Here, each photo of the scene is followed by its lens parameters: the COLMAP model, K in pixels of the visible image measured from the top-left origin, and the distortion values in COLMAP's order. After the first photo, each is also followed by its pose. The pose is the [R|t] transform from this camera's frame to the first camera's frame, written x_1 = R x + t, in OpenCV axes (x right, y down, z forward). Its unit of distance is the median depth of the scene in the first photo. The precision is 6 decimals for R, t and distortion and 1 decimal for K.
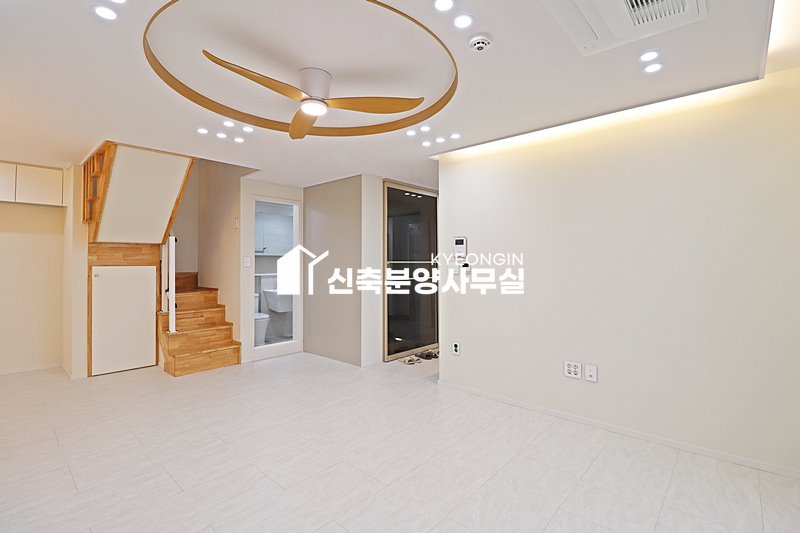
lens RADIAL K [[370.3, 0, 404.7], [0, 370.3, 259.3], [0, 0, 1]] dist [-0.007865, -0.009508]
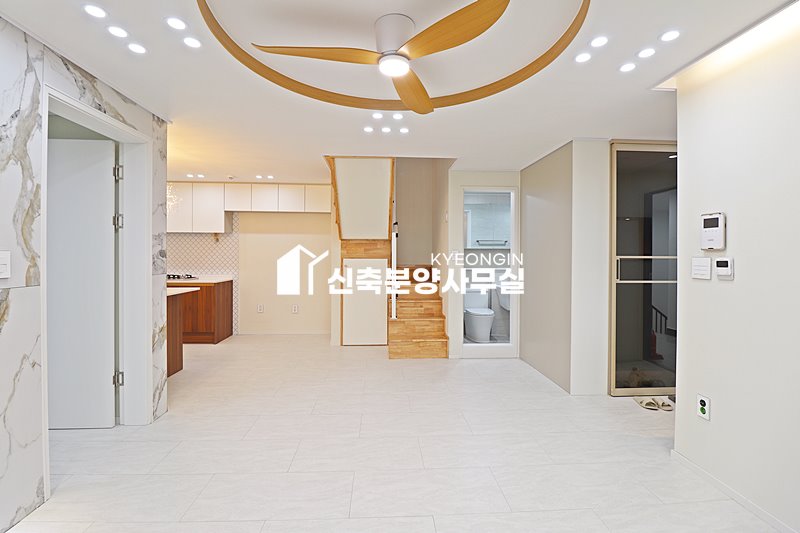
lens RADIAL K [[370.3, 0, 401.3], [0, 370.3, 256.4], [0, 0, 1]] dist [-0.007865, -0.009508]
pose [[0.707189, 0.006335, -0.706996, 0.180749], [0.001027, 0.999950, 0.009987, -0.000718], [0.707024, -0.007789, 0.707147, 0.231338]]
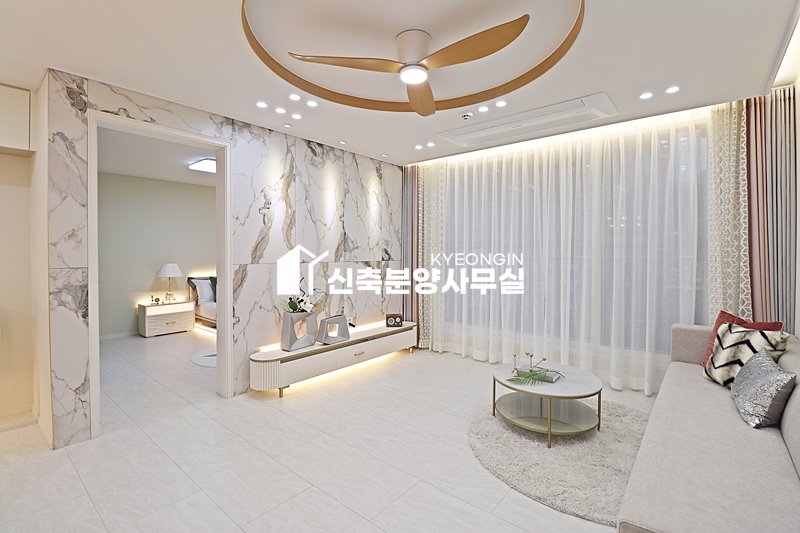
lens RADIAL K [[370.3, 0, 398.9], [0, 370.3, 257.6], [0, 0, 1]] dist [-0.007865, -0.009508]
pose [[-0.004659, 0.018714, -0.999814, 0.414757], [0.000963, 0.999824, 0.018710, 0.009974], [0.999989, -0.000875, -0.004677, 0.472784]]
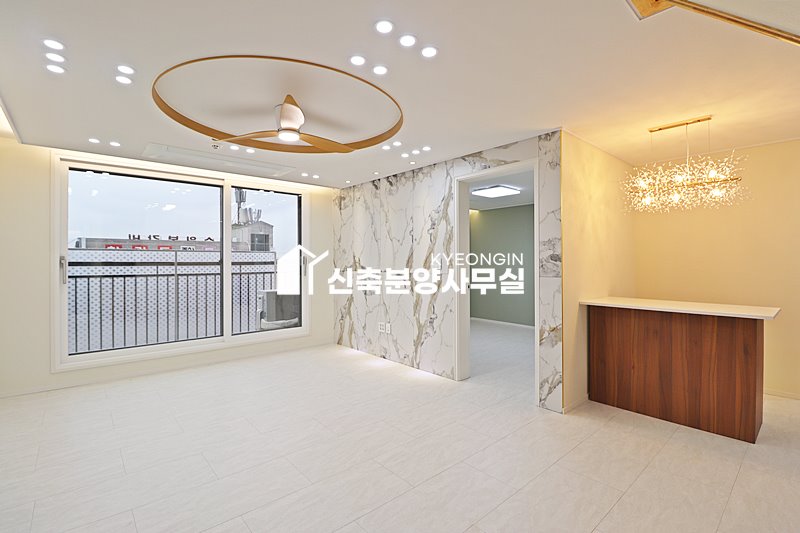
lens RADIAL K [[370.3, 0, 400.0], [0, 370.3, 259.7], [0, 0, 1]] dist [-0.007865, -0.009508]
pose [[-0.991554, 0.001815, 0.129682, -0.412195], [-0.000014, 0.999901, -0.014102, 0.014659], [-0.129695, -0.013985, -0.991455, 1.159252]]
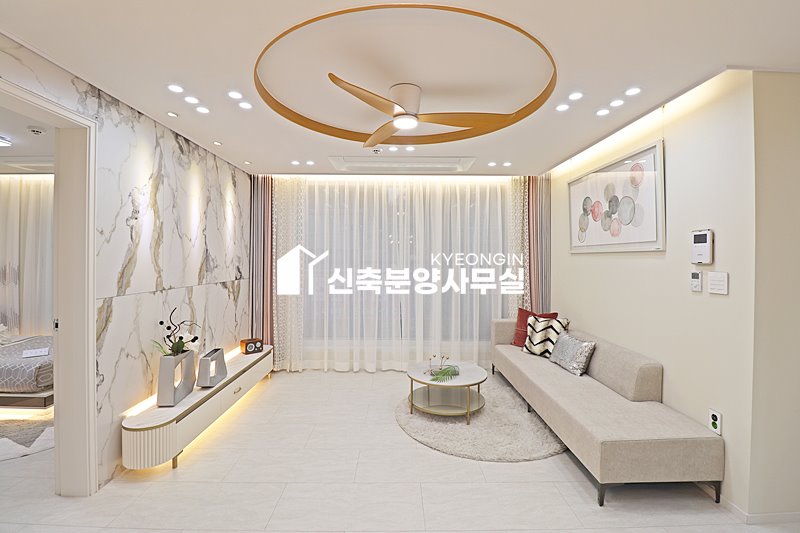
lens RADIAL K [[370.3, 0, 399.0], [0, 370.3, 258.4], [0, 0, 1]] dist [-0.007865, -0.009508]
pose [[0.648363, 0.009240, -0.761276, 0.332032], [-0.006679, 0.999957, 0.006449, -0.024671], [0.761302, 0.000903, 0.648396, 0.130801]]
